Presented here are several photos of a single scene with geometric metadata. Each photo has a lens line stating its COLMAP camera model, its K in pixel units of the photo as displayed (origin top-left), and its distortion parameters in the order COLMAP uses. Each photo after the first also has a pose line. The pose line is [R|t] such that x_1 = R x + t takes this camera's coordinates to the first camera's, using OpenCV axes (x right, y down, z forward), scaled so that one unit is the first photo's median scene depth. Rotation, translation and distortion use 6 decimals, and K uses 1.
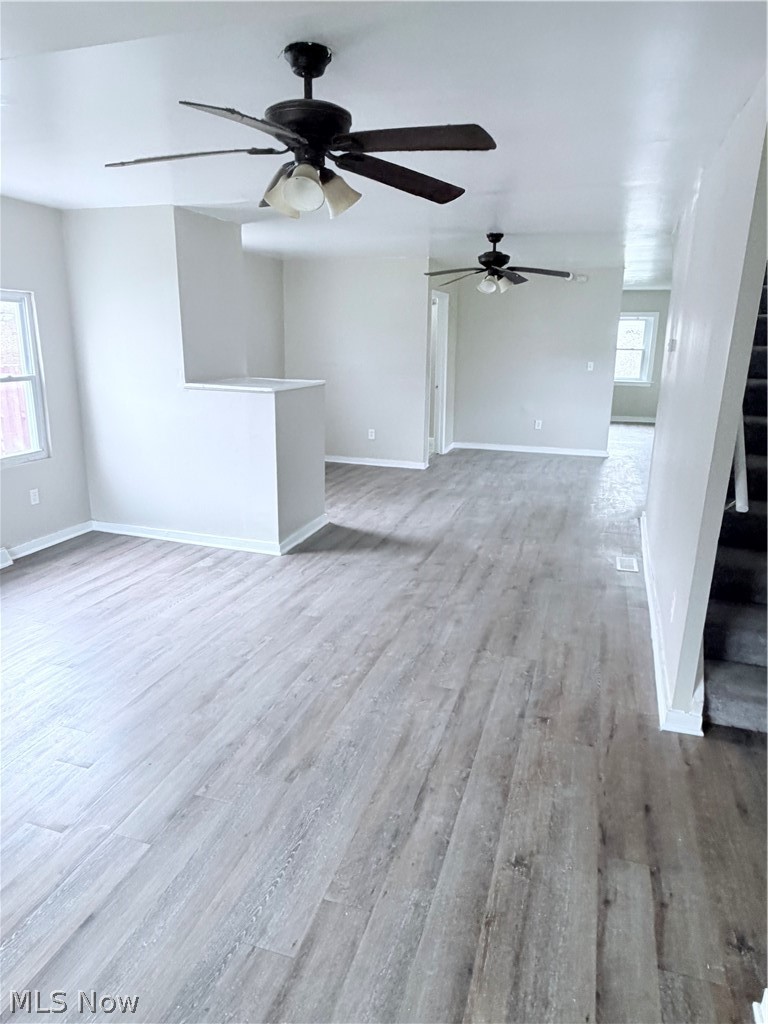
lens RADIAL K [[644.6, 0, 384.2], [0, 644.6, 510.5], [0, 0, 1]] dist [-0.008791, -0.001738]
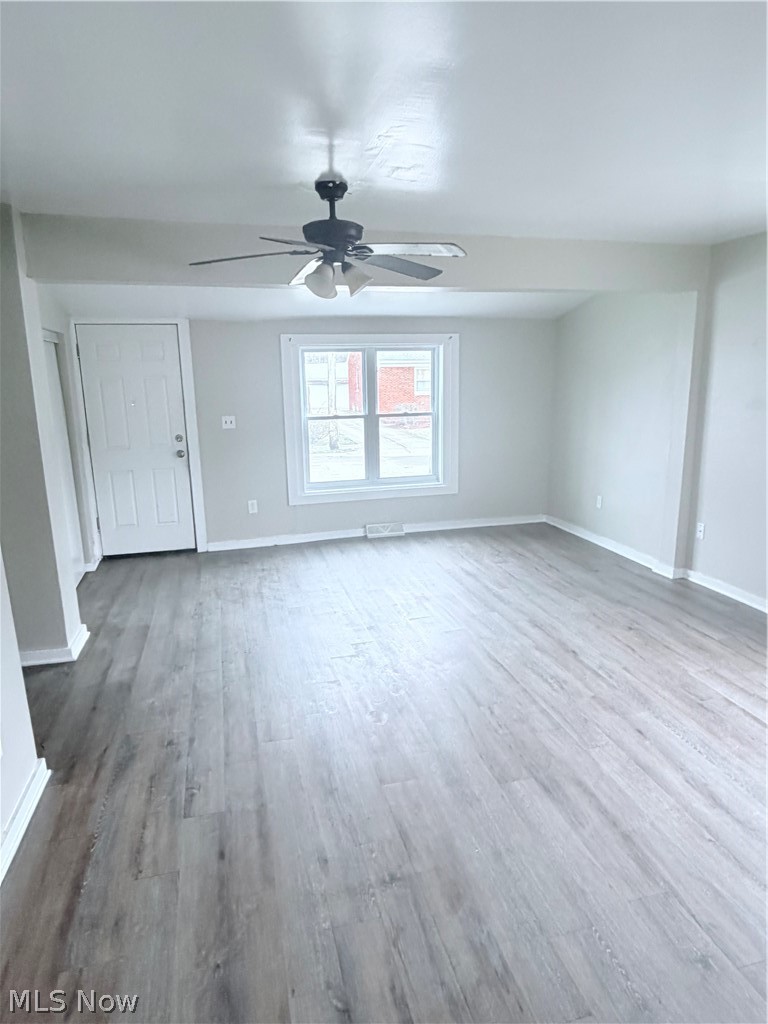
lens RADIAL K [[644.6, 0, 384.2], [0, 644.6, 513.0], [0, 0, 1]] dist [-0.008791, -0.001738]
pose [[-0.843444, 0.117854, -0.524131, 0.239563], [-0.137157, 0.896065, 0.422202, -0.262095], [0.519413, 0.427992, -0.739616, 0.937381]]
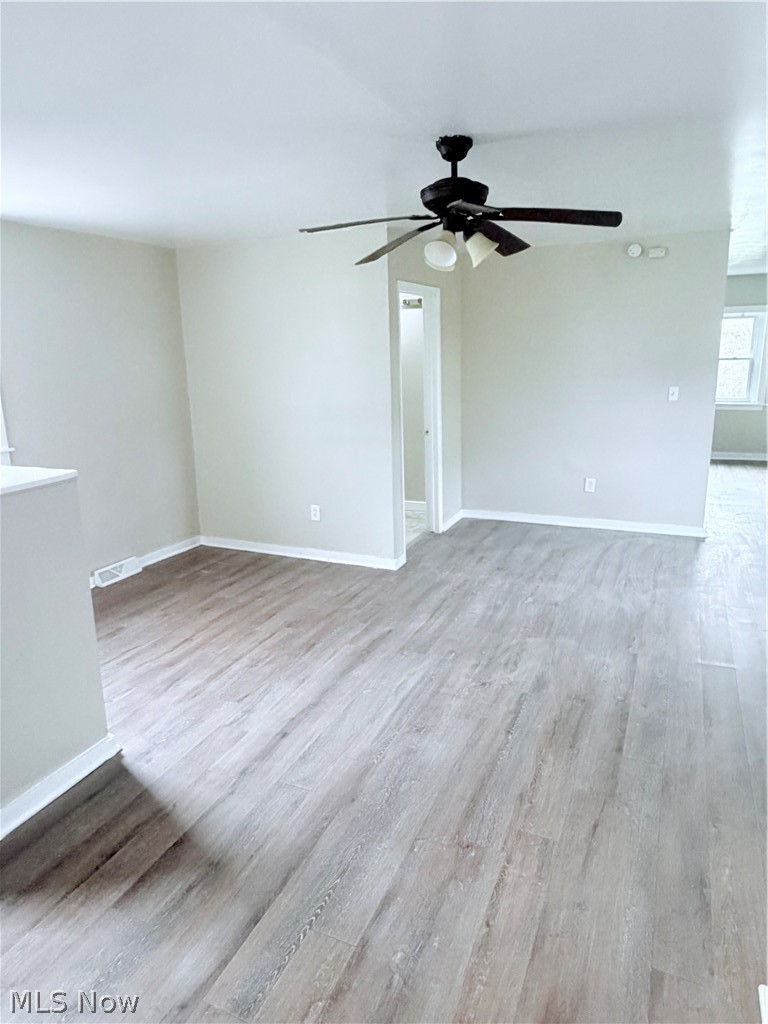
lens RADIAL K [[644.6, 0, 383.9], [0, 644.6, 510.8], [0, 0, 1]] dist [-0.008791, -0.001738]
pose [[0.993198, -0.009720, -0.116028, 0.177053], [0.007780, 0.999822, -0.017162, -0.158700], [0.116175, 0.016143, 0.993098, 0.550836]]
